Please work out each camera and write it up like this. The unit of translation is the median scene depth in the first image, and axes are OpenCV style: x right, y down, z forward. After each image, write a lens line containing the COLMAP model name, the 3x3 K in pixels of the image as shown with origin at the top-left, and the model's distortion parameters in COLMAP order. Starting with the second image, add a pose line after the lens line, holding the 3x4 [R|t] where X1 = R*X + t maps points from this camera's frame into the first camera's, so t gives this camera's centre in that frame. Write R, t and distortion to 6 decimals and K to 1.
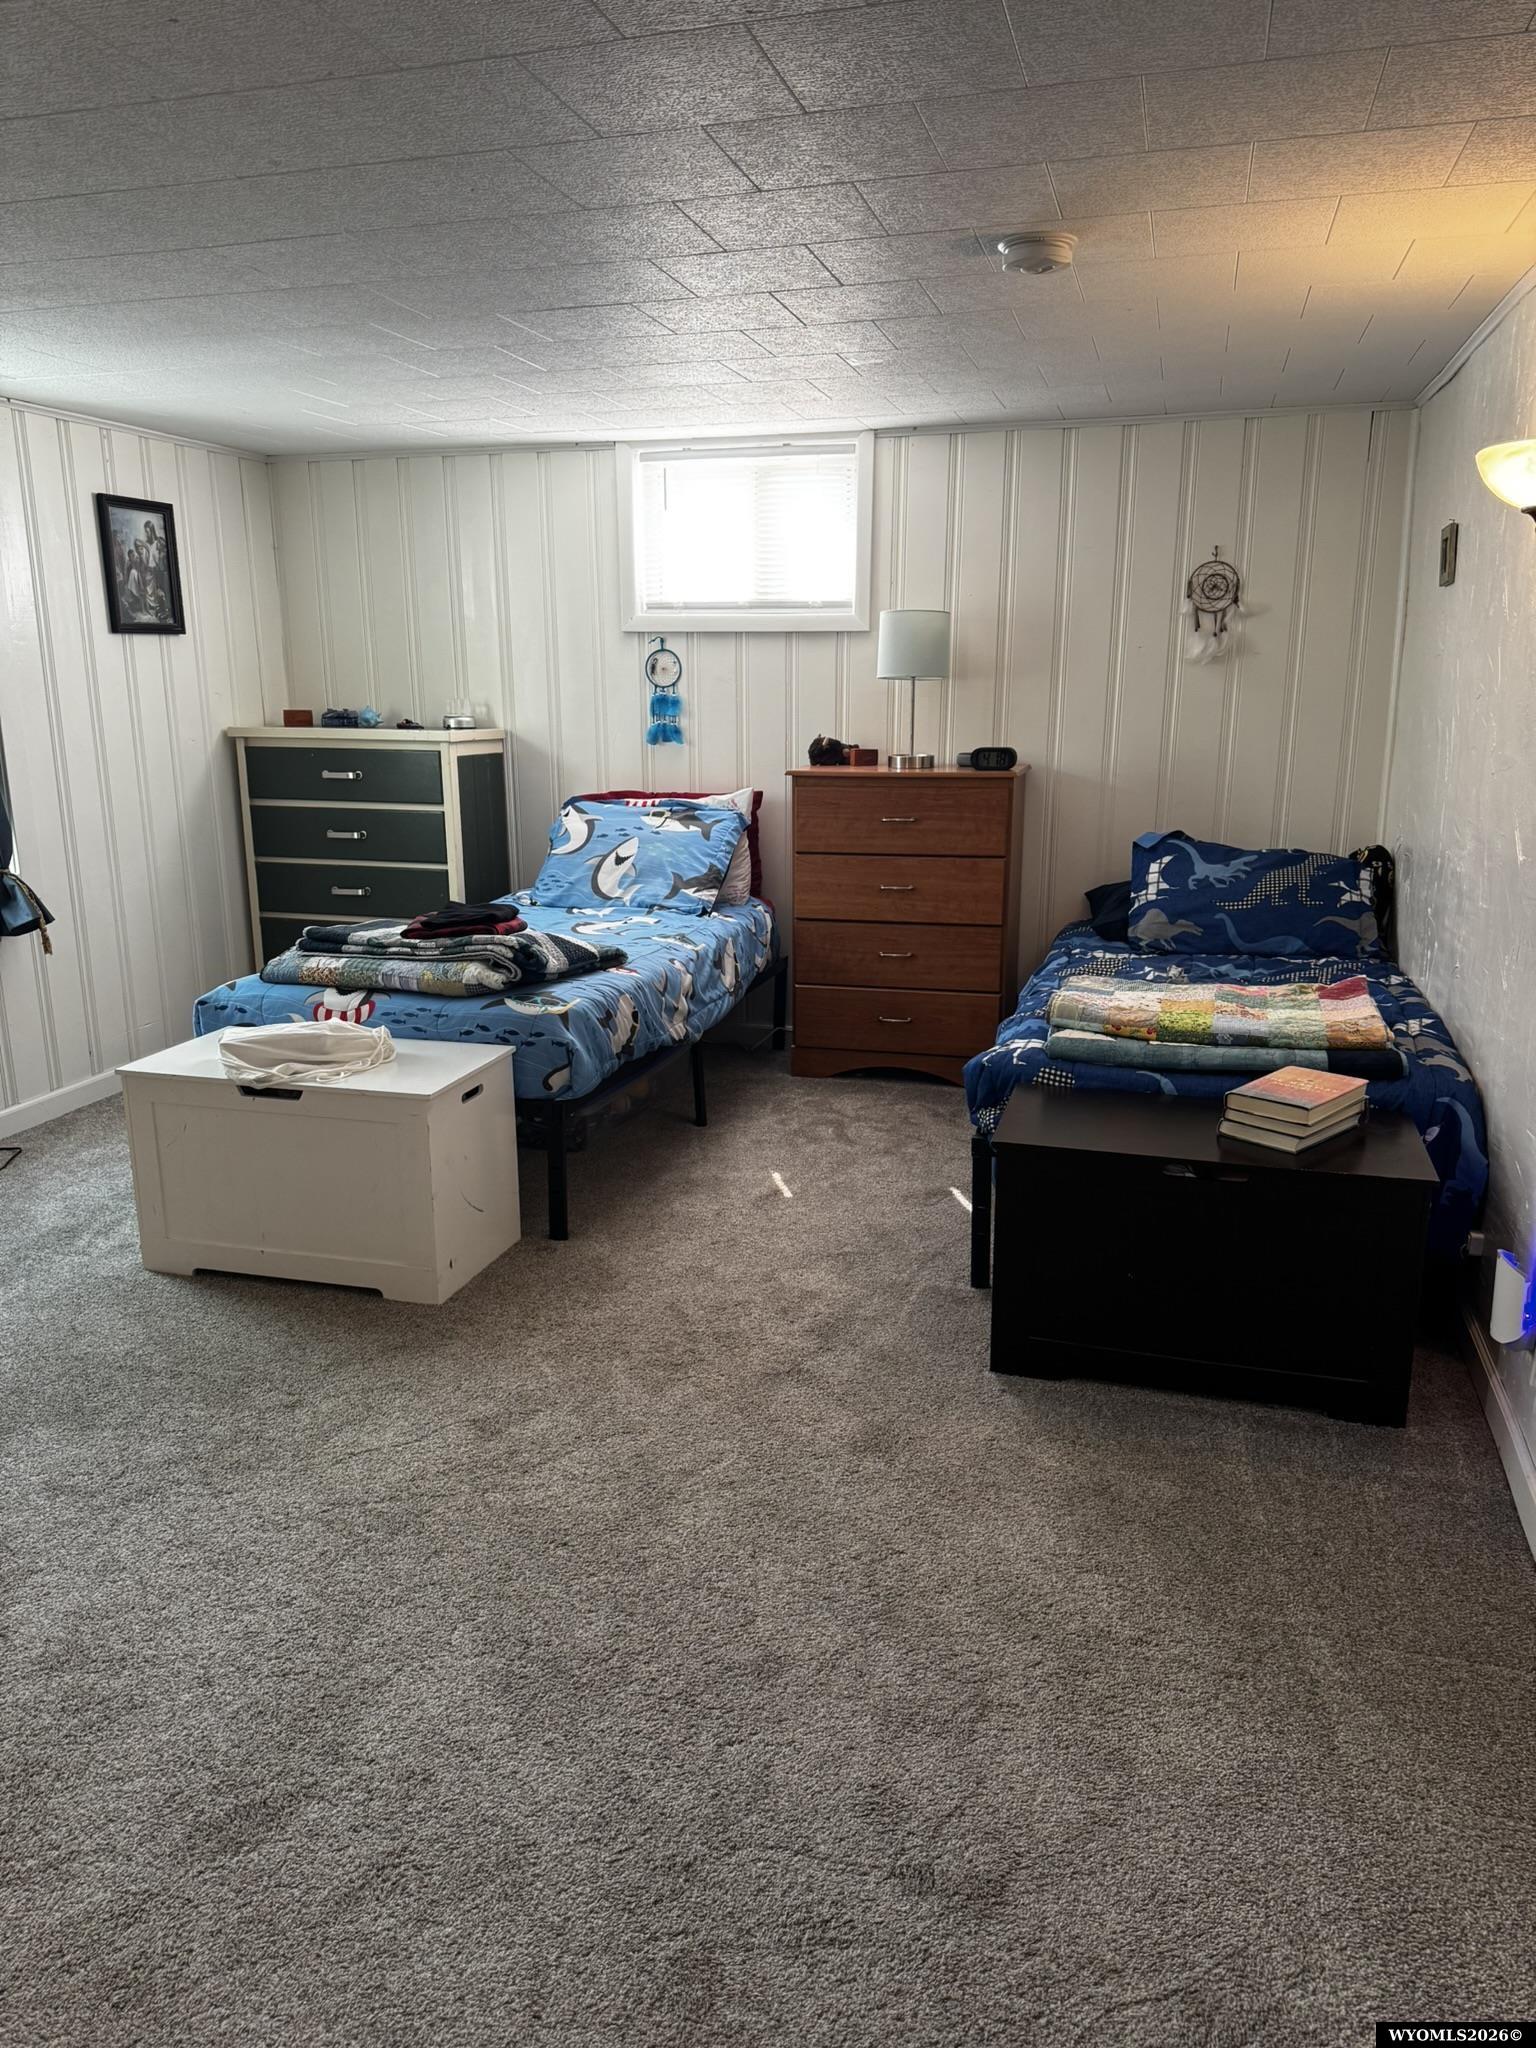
lens RADIAL K [[1438.8, 0, 774.8], [0, 1438.8, 1081.6], [0, 0, 1]] dist [0.122705, -0.181754]
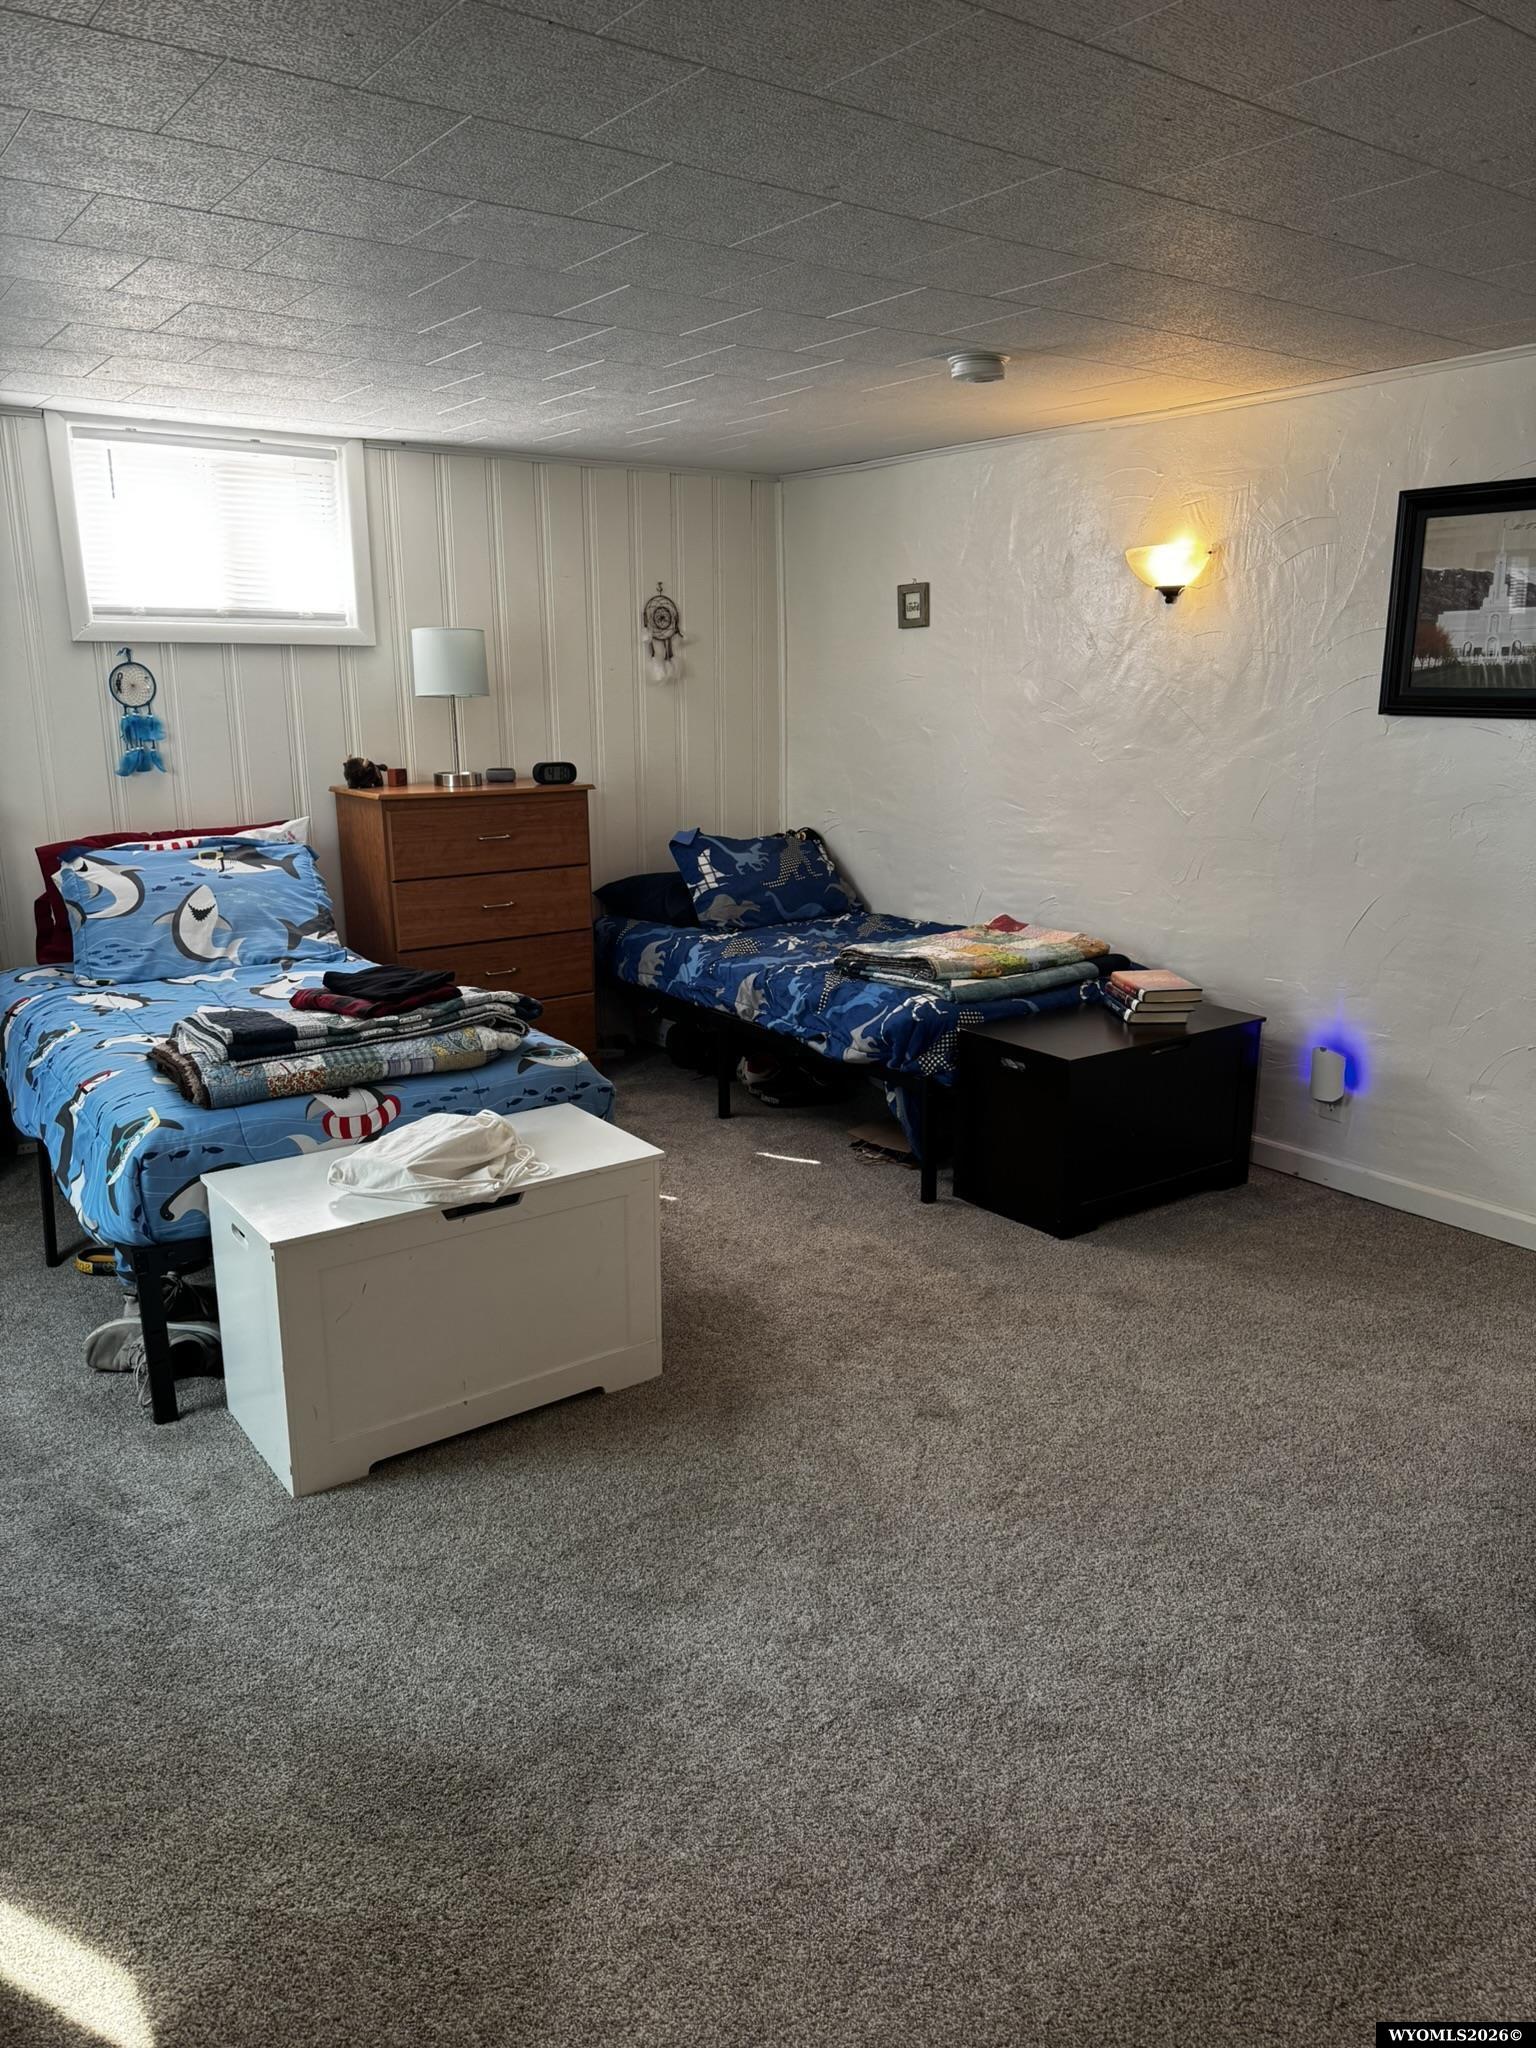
lens RADIAL K [[1438.8, 0, 774.8], [0, 1438.8, 1081.6], [0, 0, 1]] dist [0.122705, -0.181754]
pose [[0.608952, -0.215466, 0.763382, -0.603481], [0.215265, 0.971172, 0.102398, -0.078045], [-0.763439, 0.101974, 0.637780, 0.227086]]
